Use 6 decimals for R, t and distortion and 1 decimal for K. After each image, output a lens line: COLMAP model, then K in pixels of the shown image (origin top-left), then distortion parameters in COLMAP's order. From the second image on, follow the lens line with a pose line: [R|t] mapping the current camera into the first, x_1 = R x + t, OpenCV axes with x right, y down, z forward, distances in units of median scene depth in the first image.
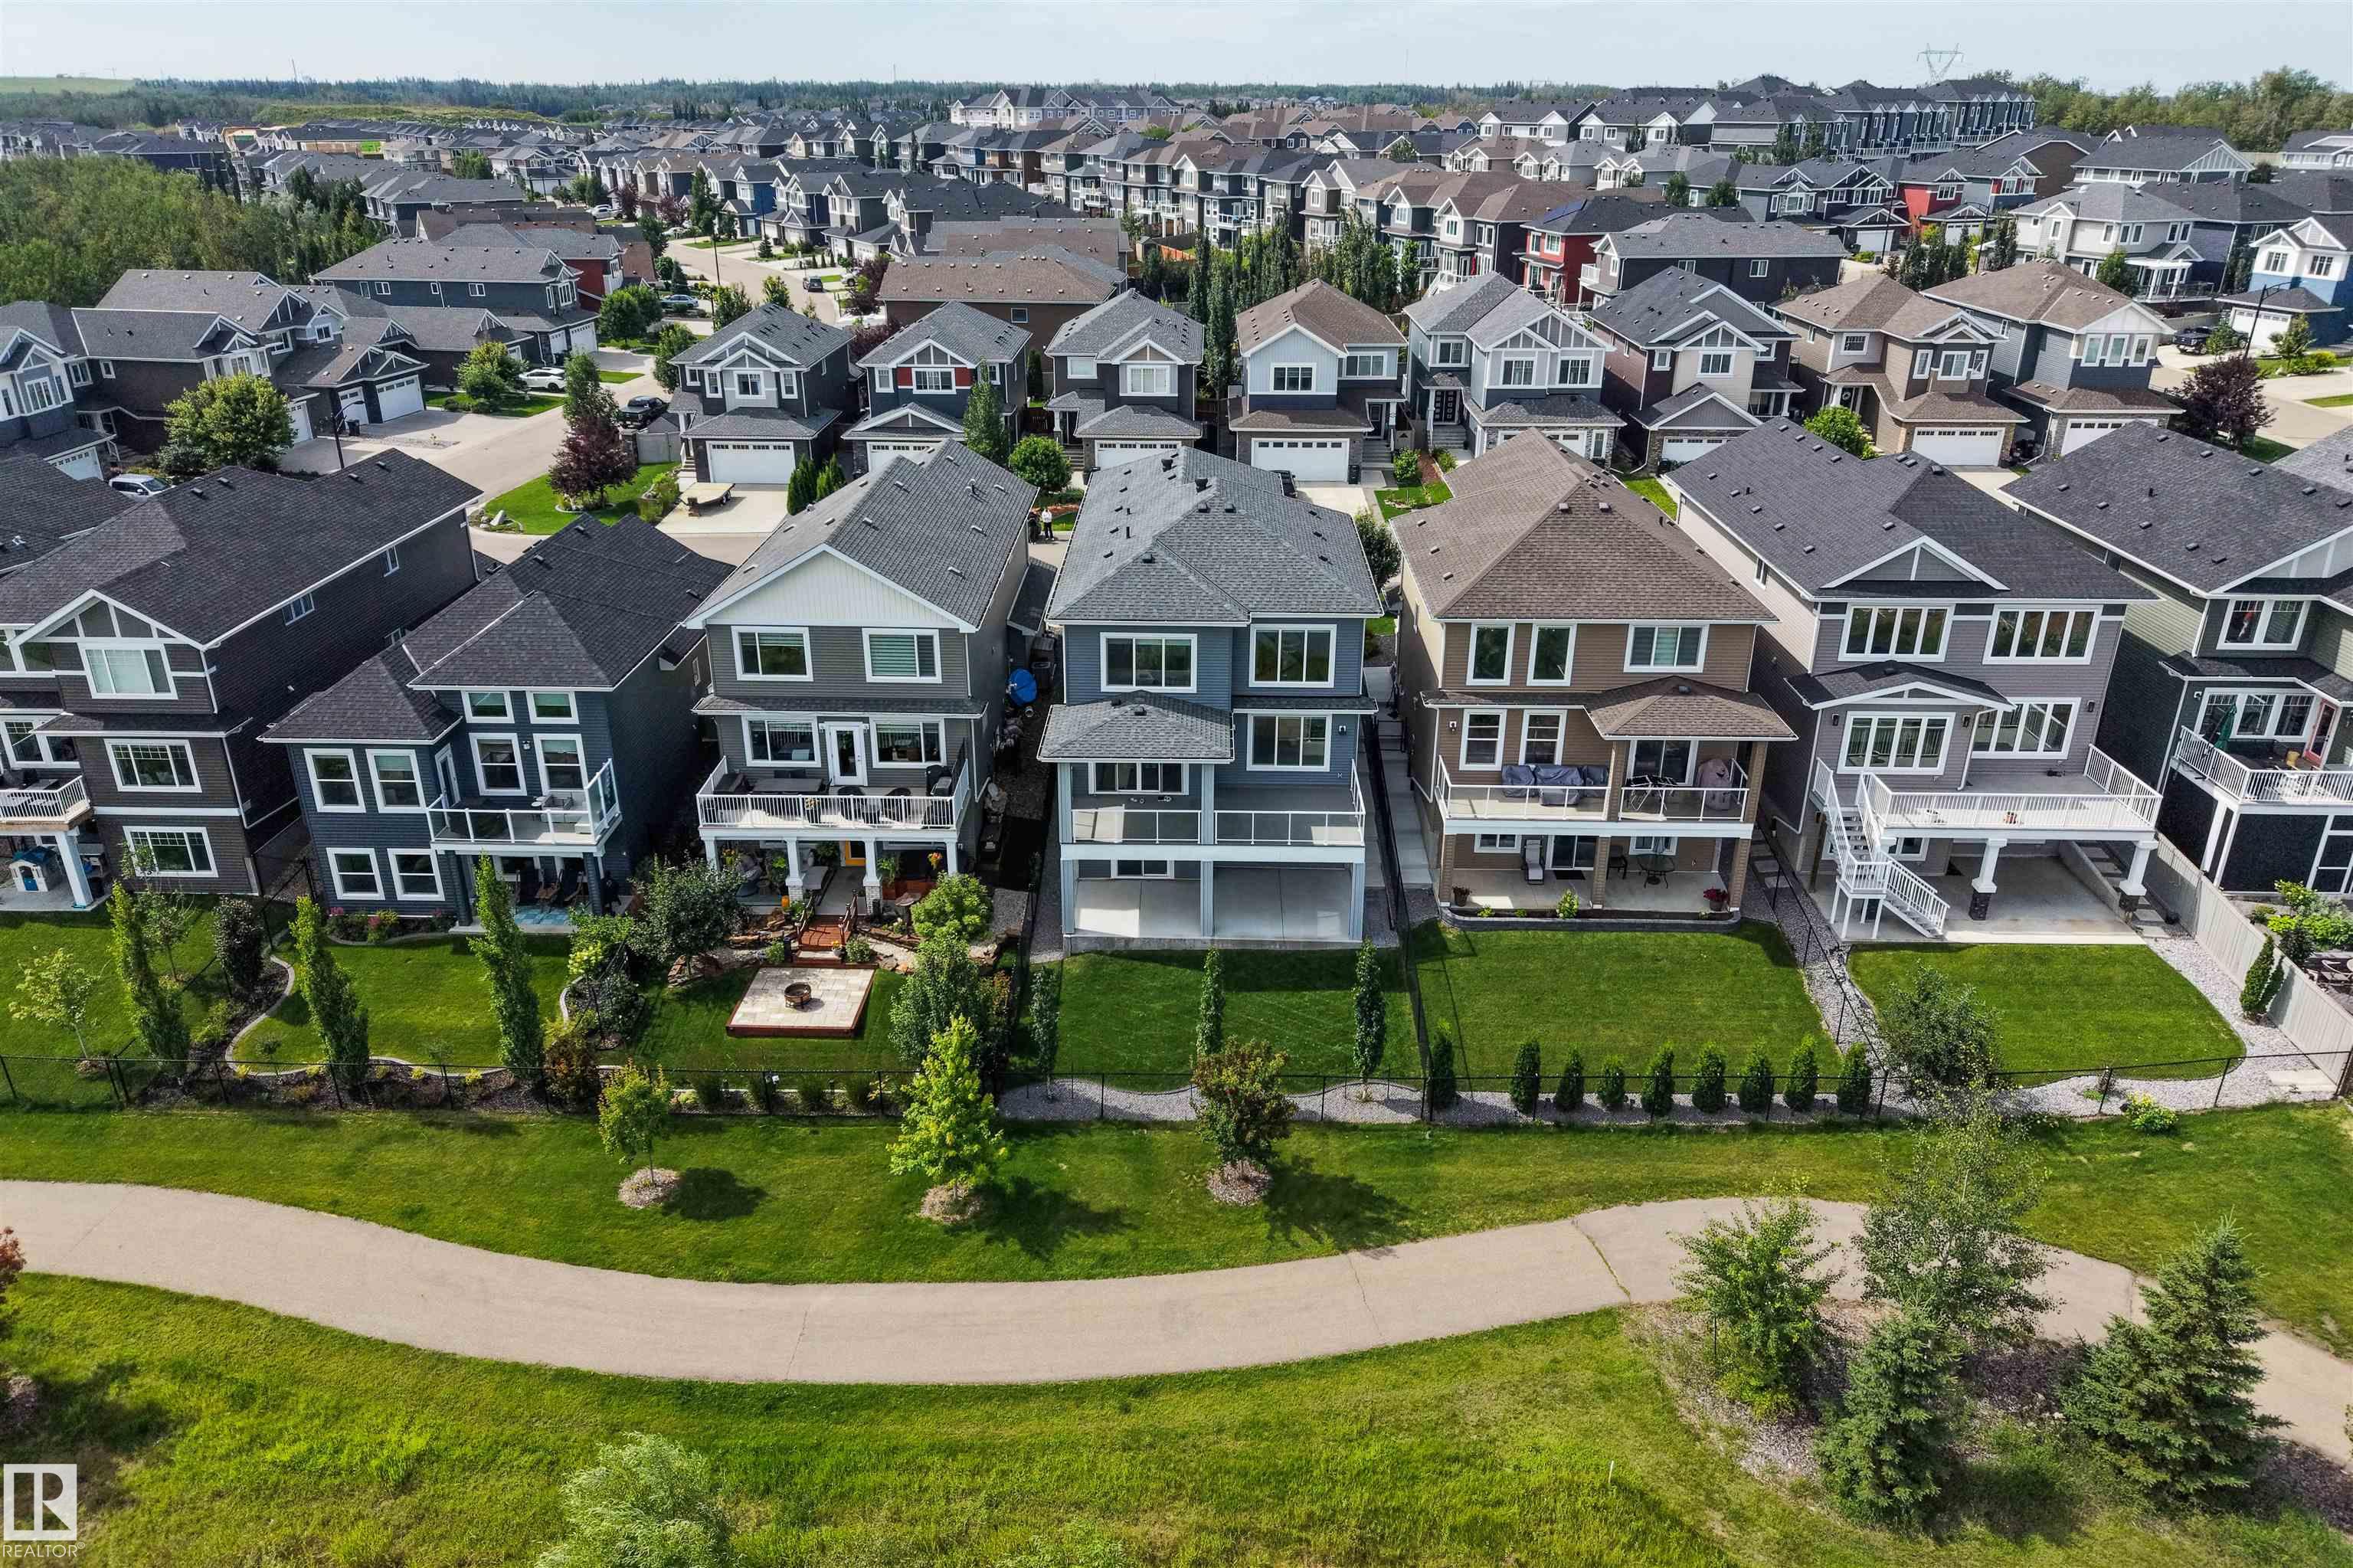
lens RADIAL K [[1595.9, 0, 1187.9], [0, 1595.9, 769.9], [0, 0, 1]] dist [0.014167, -0.018700]
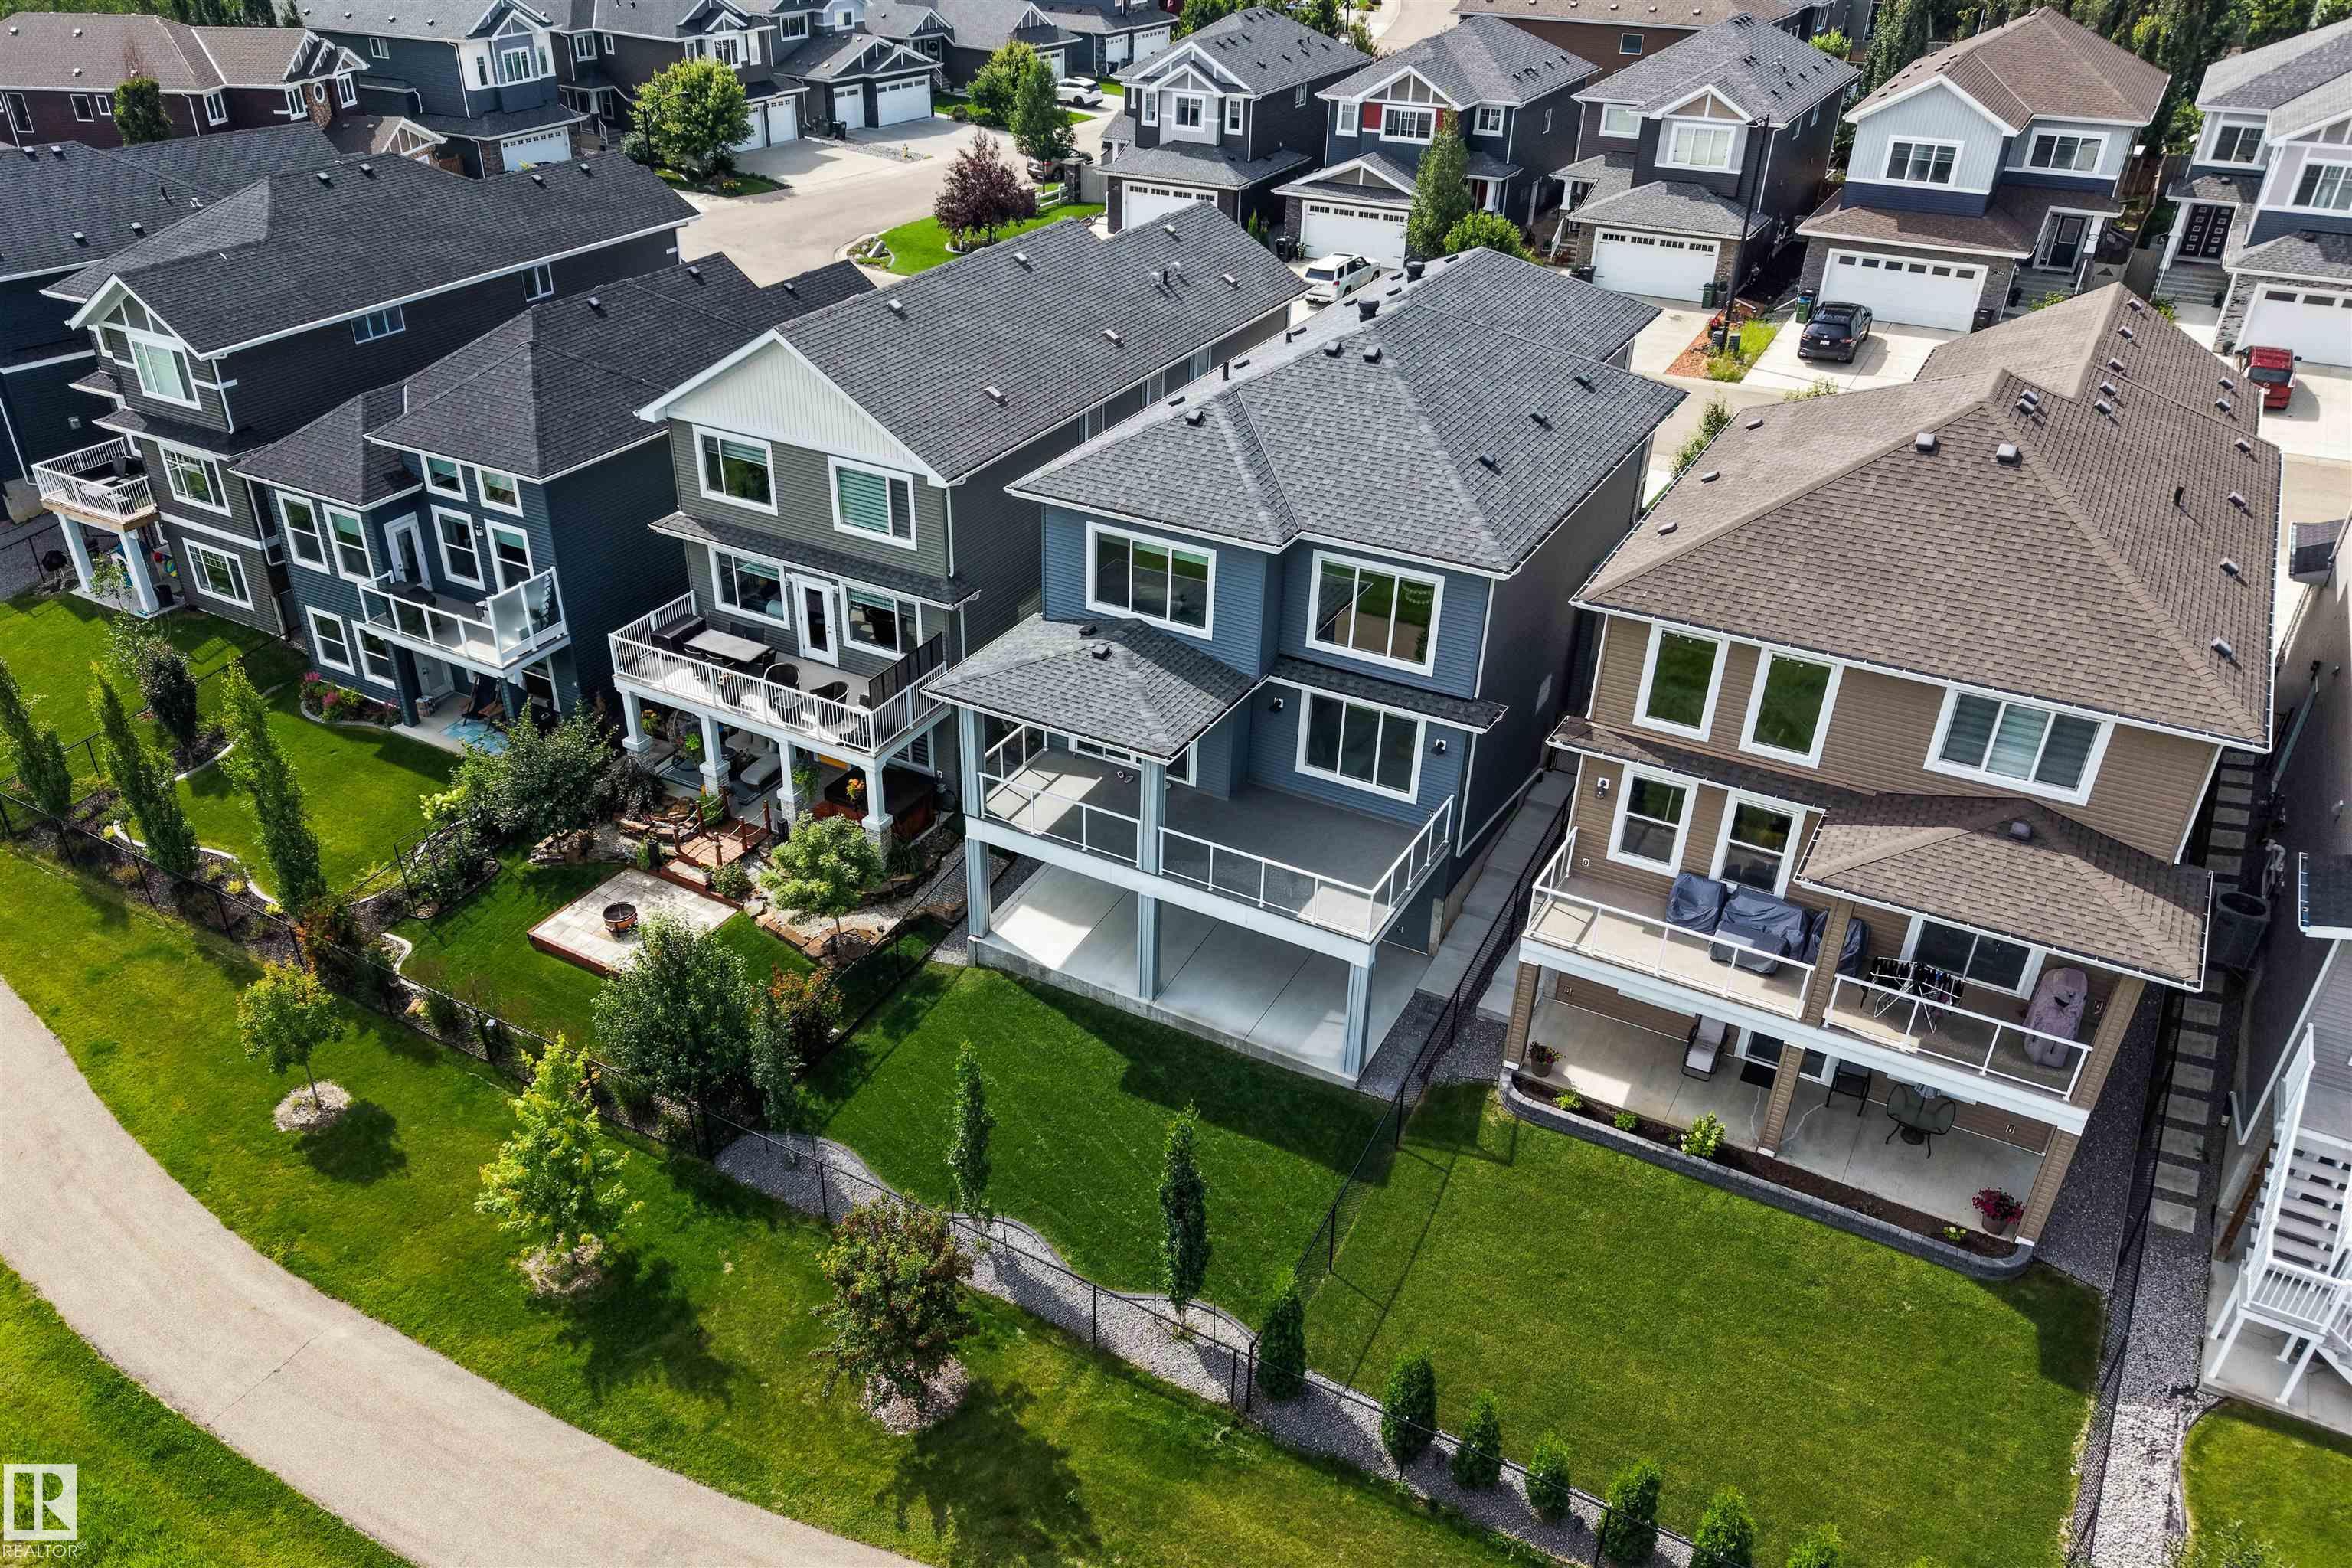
lens RADIAL K [[1724.7, 0, 1060.9], [0, 1724.7, 858.1], [0, 0, 1]] dist [0.013547, -0.010917]
pose [[0.859318, 0.265409, -0.437186, 0.281559], [-0.190902, 0.959480, 0.207255, -0.096161], [0.474478, -0.094638, 0.875165, 0.344085]]
